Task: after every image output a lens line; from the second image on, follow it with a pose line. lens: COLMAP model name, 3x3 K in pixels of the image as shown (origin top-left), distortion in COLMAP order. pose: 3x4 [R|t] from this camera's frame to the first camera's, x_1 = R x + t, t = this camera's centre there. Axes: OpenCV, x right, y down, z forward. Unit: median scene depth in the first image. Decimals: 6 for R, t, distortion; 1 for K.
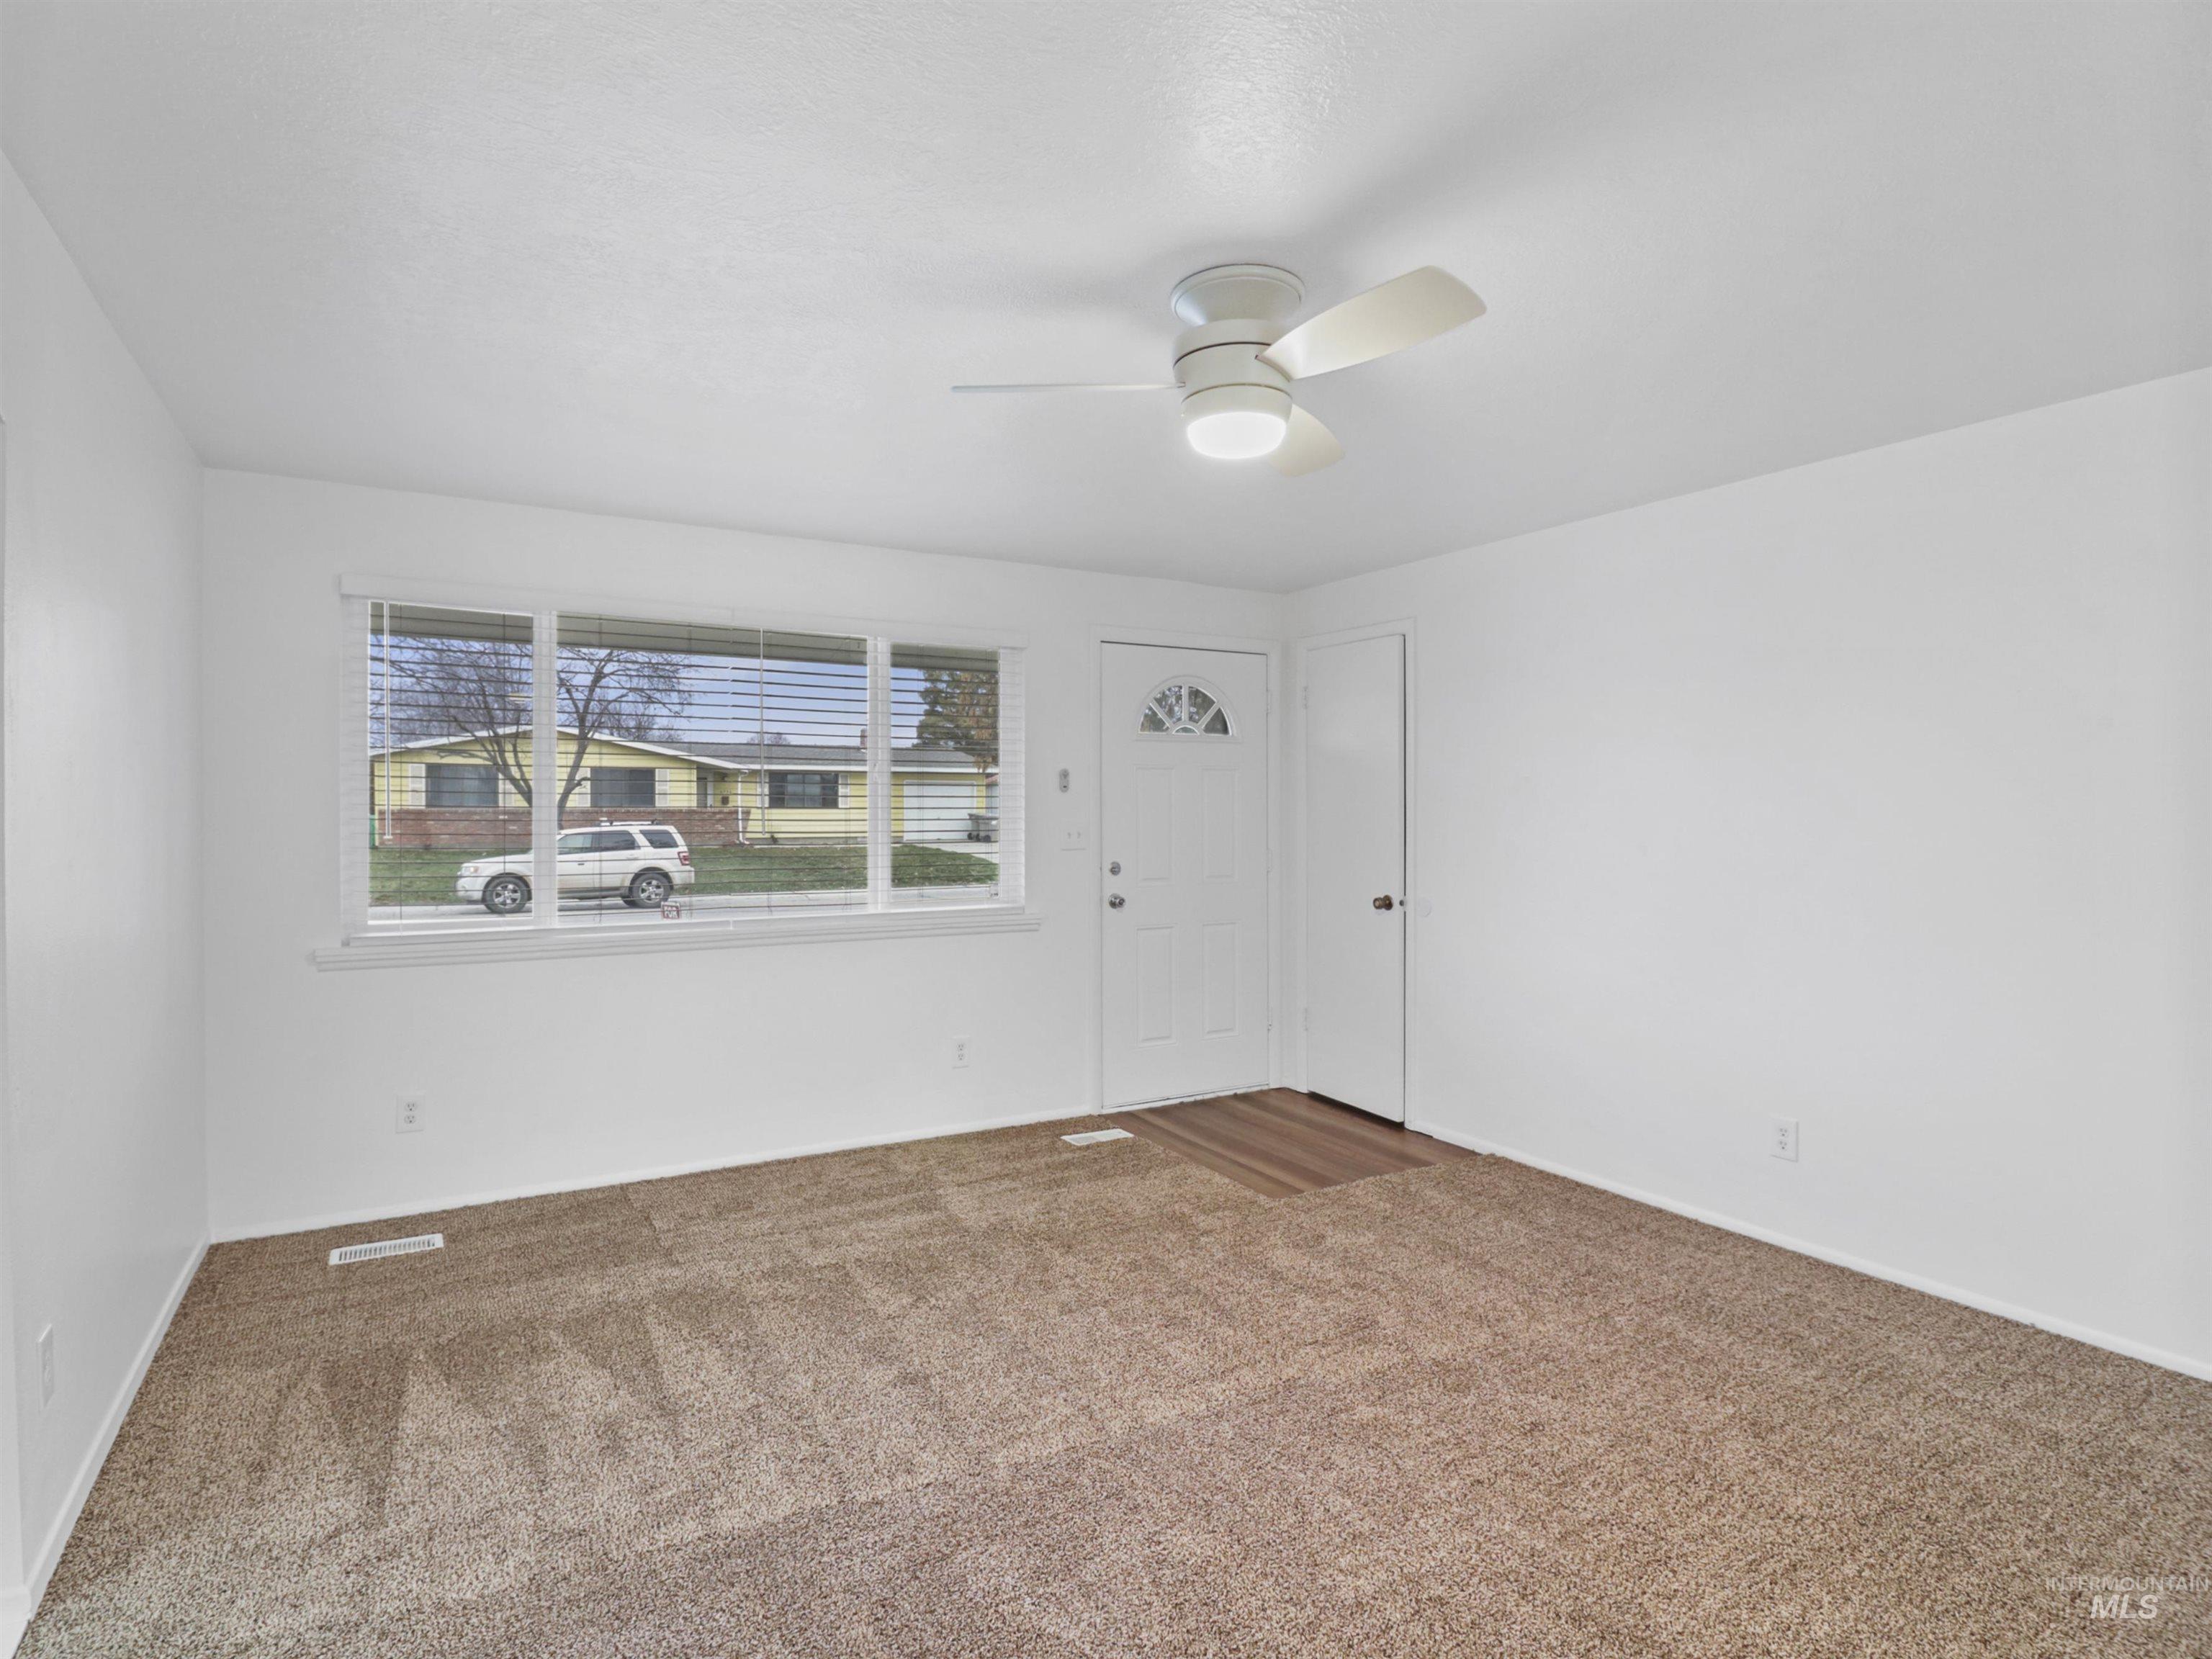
lens RADIAL K [[1143.1, 0, 1040.5], [0, 1143.1, 824.6], [0, 0, 1]] dist [-0.004966, -0.001464]
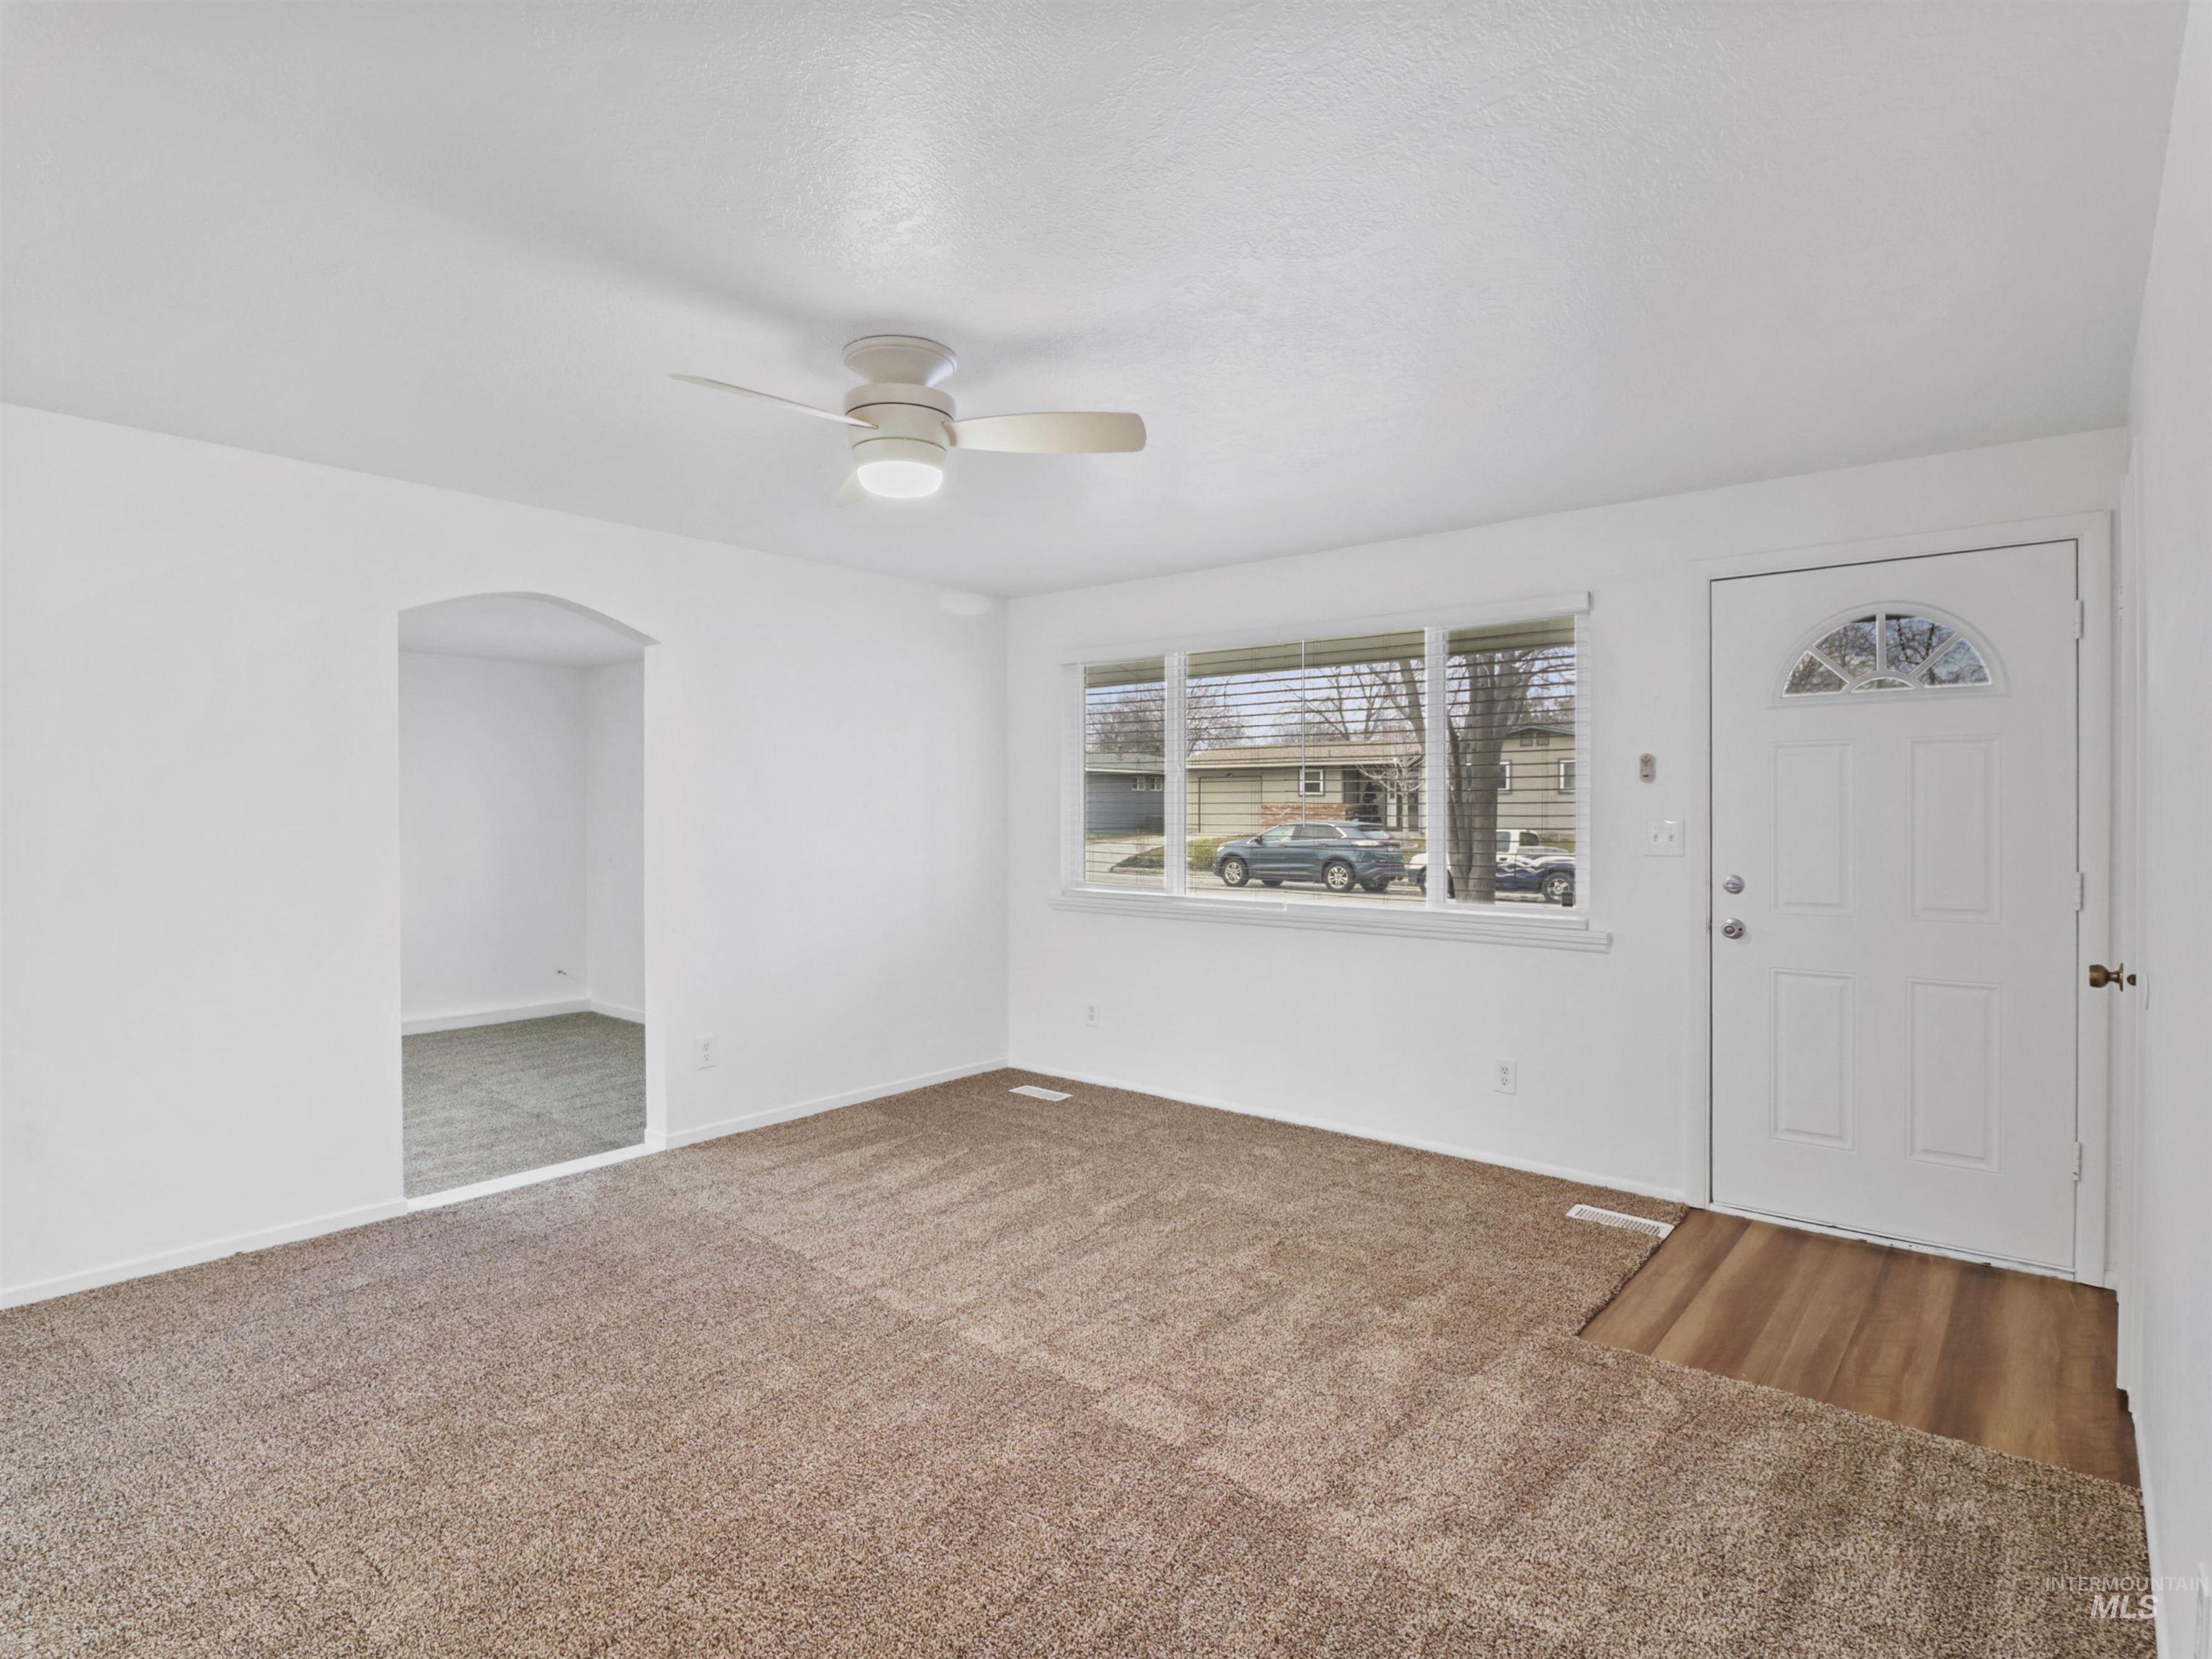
lens RADIAL K [[1166.6, 0, 1106.0], [0, 1166.6, 829.5], [0, 0, 1]] dist [0.024412, -0.031153]
pose [[0.365102, 0.016917, -0.930814, 0.730336], [-0.013153, 0.999829, 0.013012, -0.001985], [0.930874, 0.007492, 0.365263, 0.409669]]
